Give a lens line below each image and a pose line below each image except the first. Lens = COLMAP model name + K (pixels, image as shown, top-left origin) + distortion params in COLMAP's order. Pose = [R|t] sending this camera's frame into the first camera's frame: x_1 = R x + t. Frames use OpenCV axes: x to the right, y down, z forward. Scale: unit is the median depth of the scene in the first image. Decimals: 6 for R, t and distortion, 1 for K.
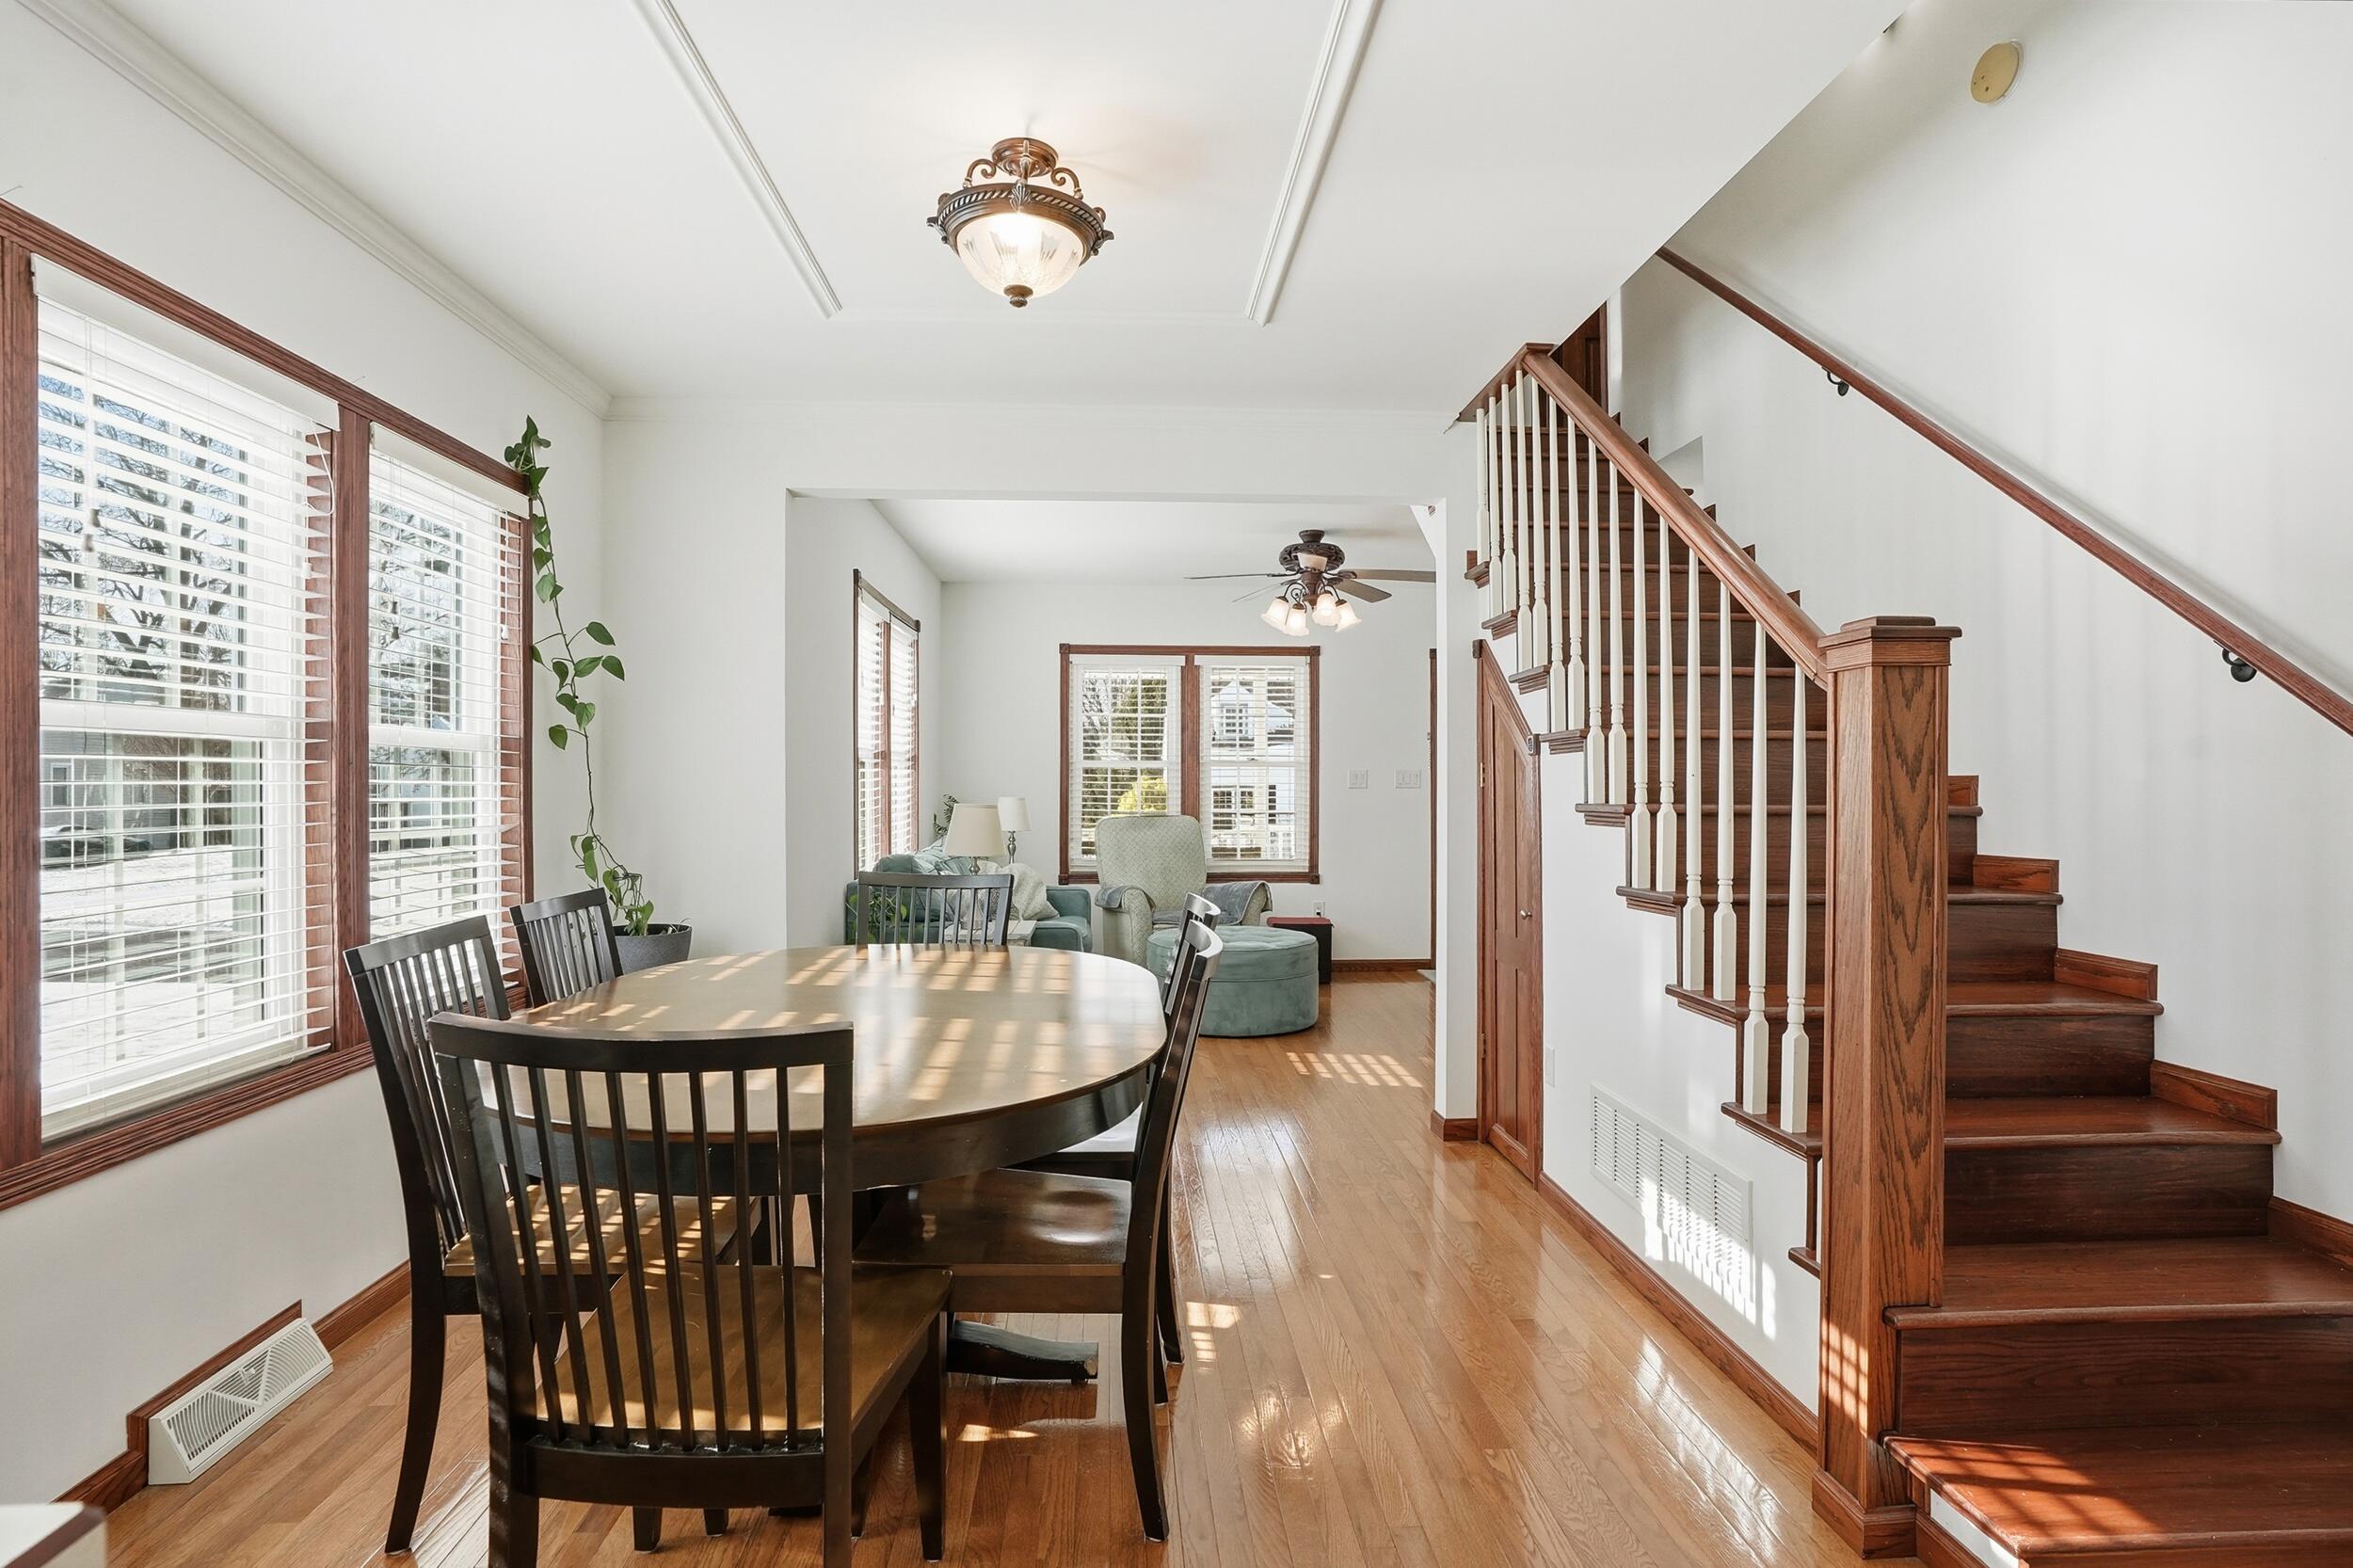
lens RADIAL K [[1227.3, 0, 1173.7], [0, 1227.3, 784.3], [0, 0, 1]] dist [-0.040294, -0.000291]
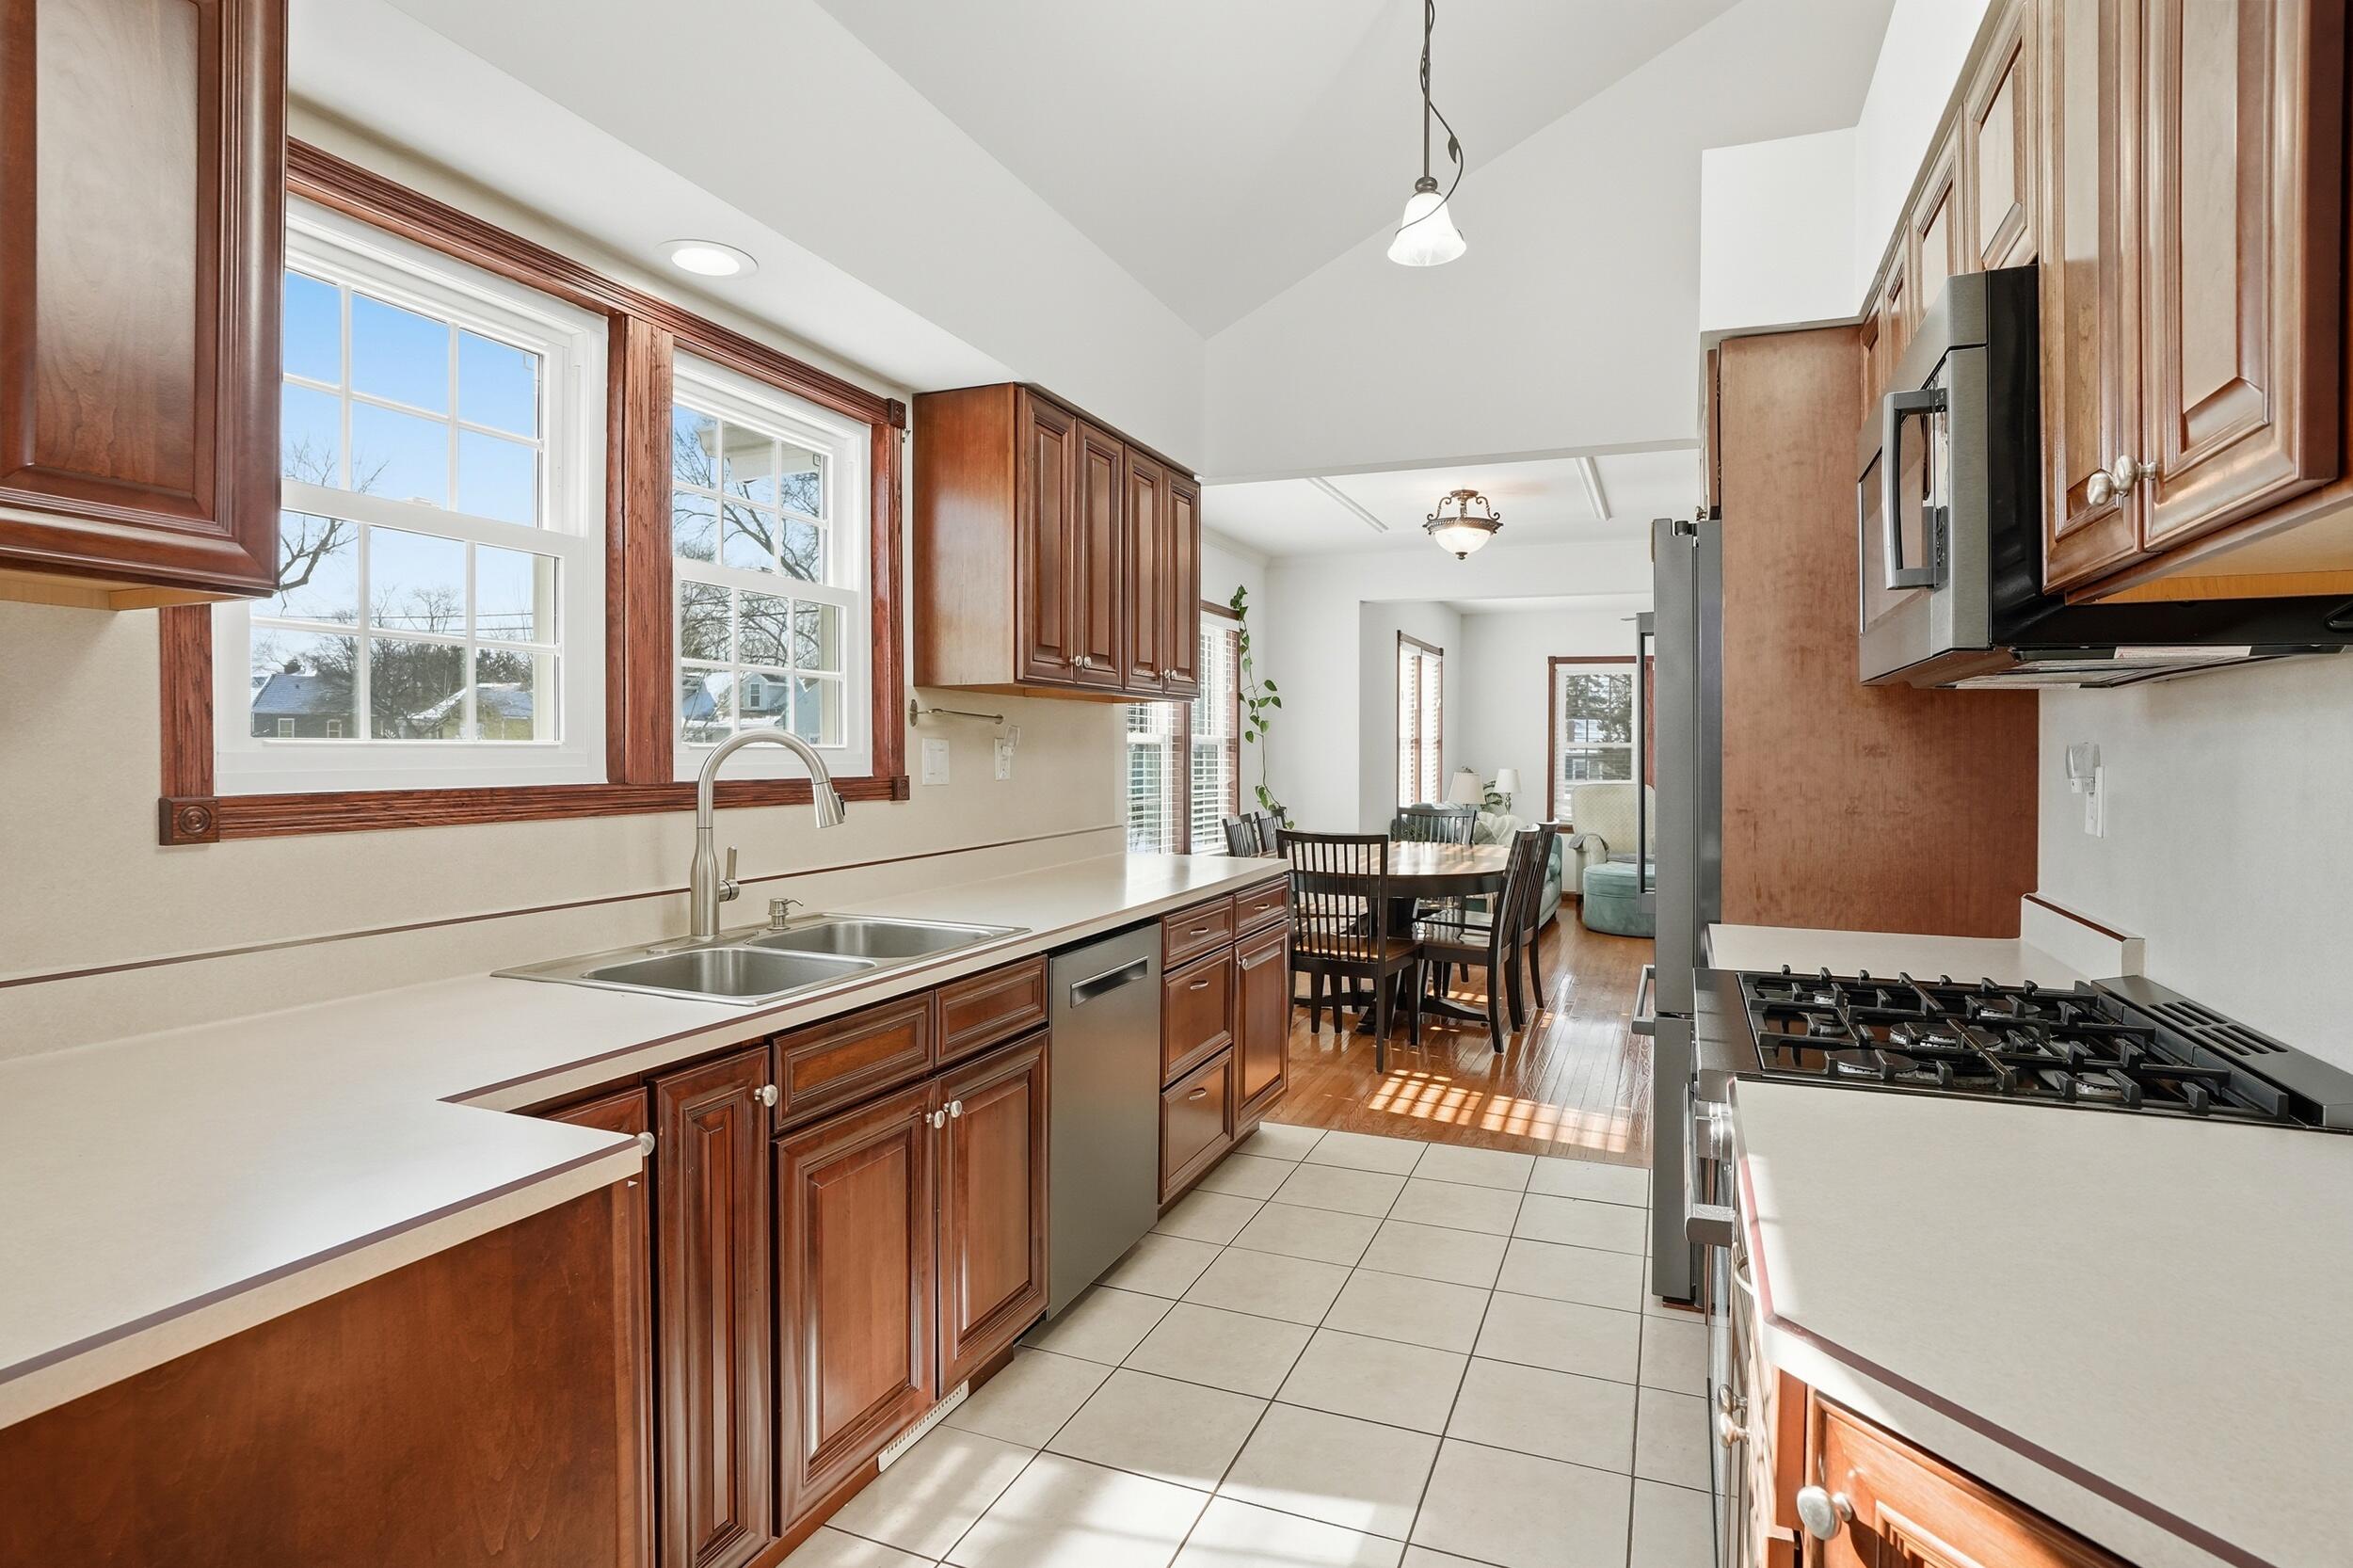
lens RADIAL K [[1227.3, 0, 1173.5], [0, 1227.3, 764.3], [0, 0, 1]] dist [-0.040294, -0.000291]
pose [[0.903371, 0.006906, -0.428804, 0.255612], [-0.003380, 0.999954, 0.008985, -0.011881], [0.428847, -0.006668, 0.903353, -0.909848]]
